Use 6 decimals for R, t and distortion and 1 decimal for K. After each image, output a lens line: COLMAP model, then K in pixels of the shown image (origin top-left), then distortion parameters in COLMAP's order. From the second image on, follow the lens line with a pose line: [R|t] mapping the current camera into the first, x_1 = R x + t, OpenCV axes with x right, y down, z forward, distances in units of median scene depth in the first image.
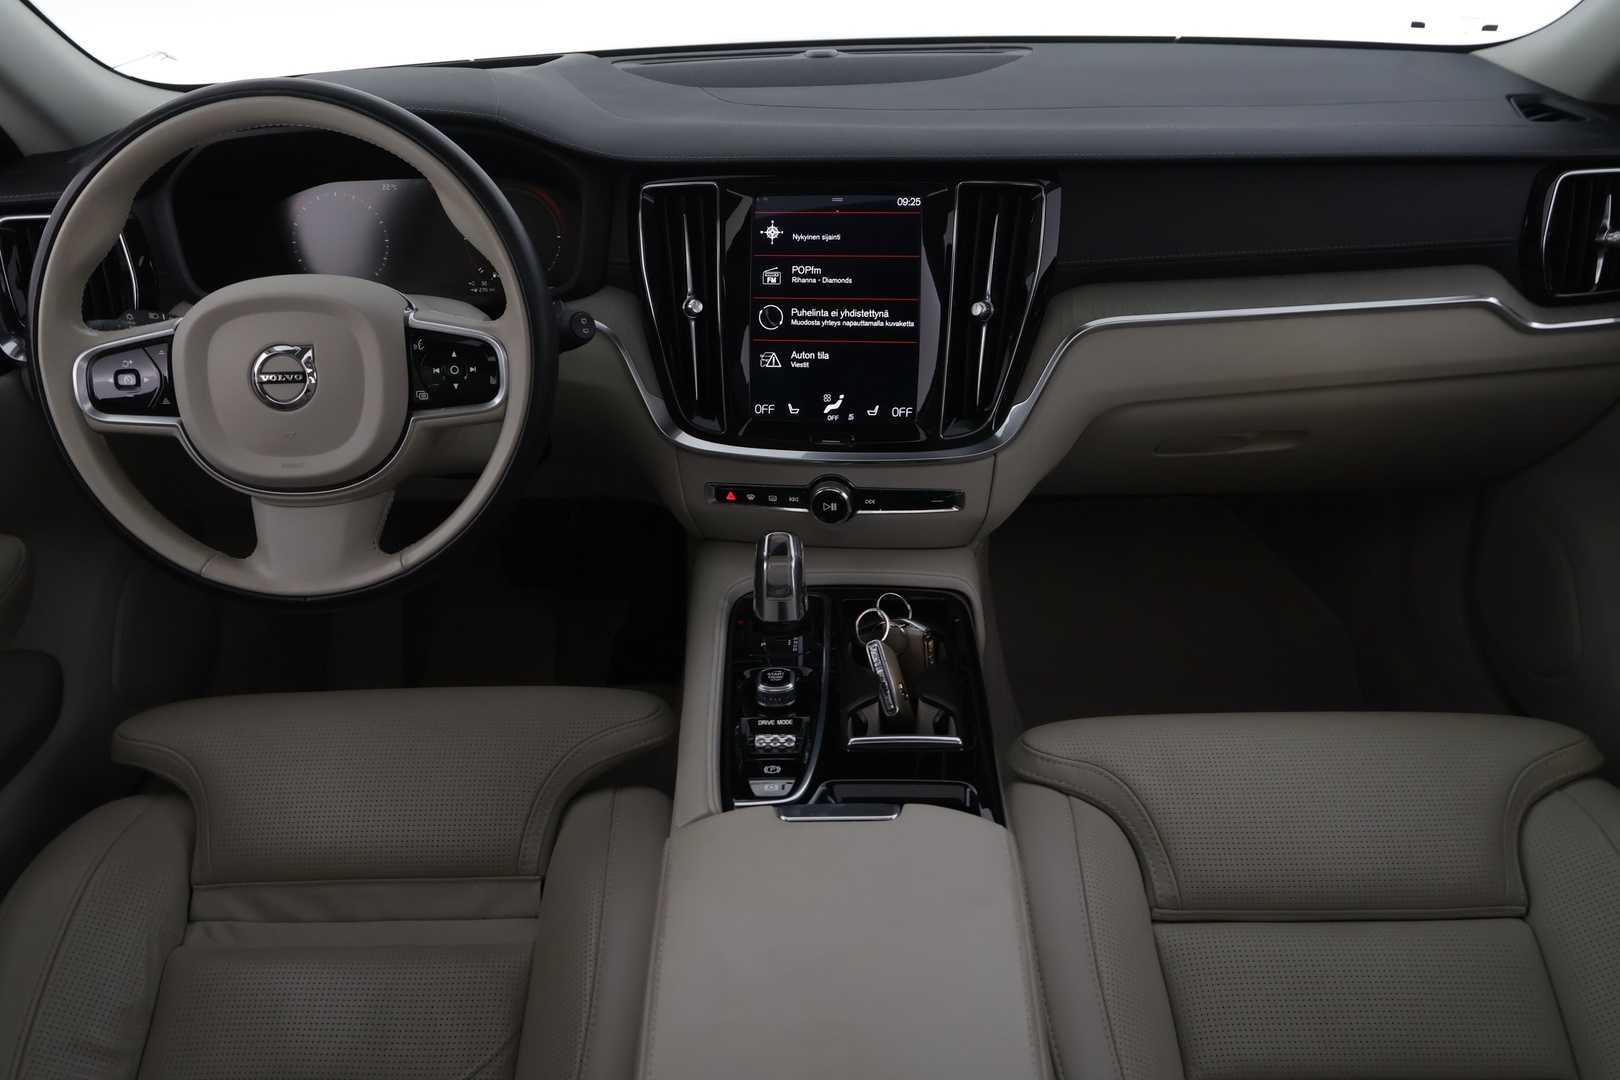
lens RADIAL K [[1299.1, 0, 820.5], [0, 1299.1, 546.5], [0, 0, 1]] dist [0.000924, 0.015818]
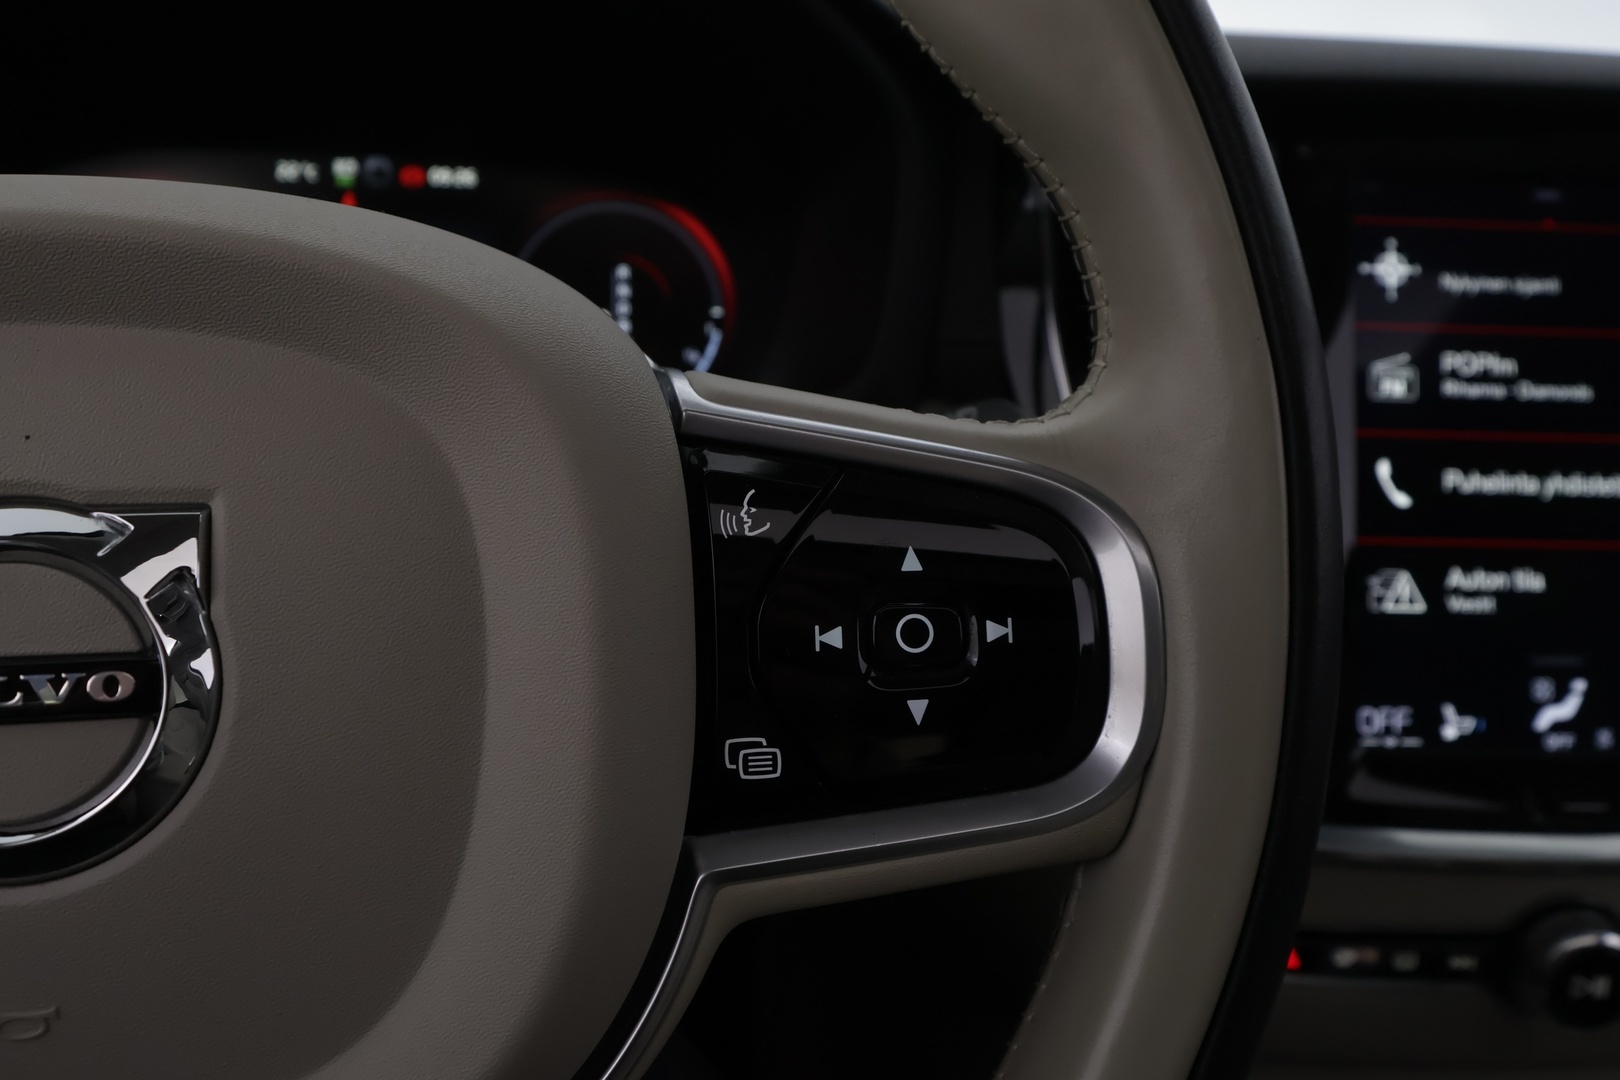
lens RADIAL K [[1299.1, 0, 819.4], [0, 1299.1, 543.9], [0, 0, 1]] dist [0.000924, 0.015818]
pose [[0.976982, 0.004525, 0.213272, -0.288921], [0.035398, 0.982476, -0.182998, -0.095013], [-0.210363, 0.186336, 0.959701, 0.675931]]
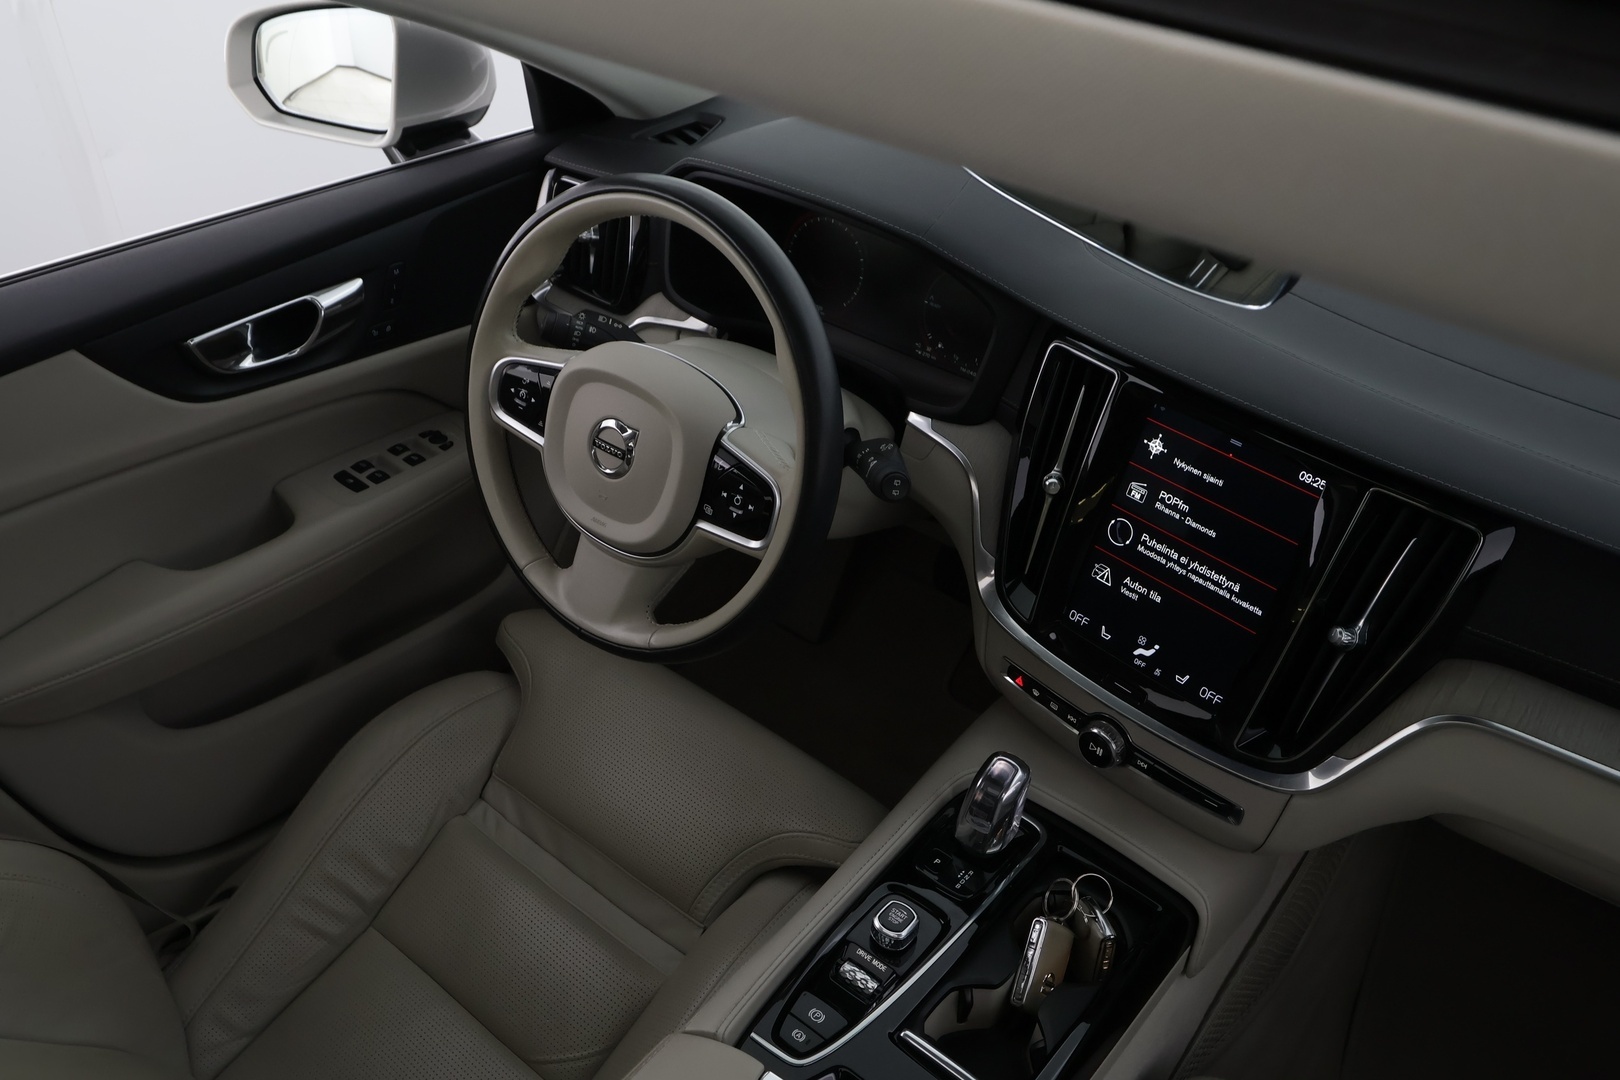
lens RADIAL K [[1299.1, 0, 806.2], [0, 1299.1, 551.9], [0, 0, 1]] dist [0.000924, 0.015818]
pose [[0.778125, 0.418391, -0.468477, 0.218862], [-0.337143, 0.907514, 0.250507, -0.317208], [0.529960, -0.036982, 0.847216, 0.133115]]
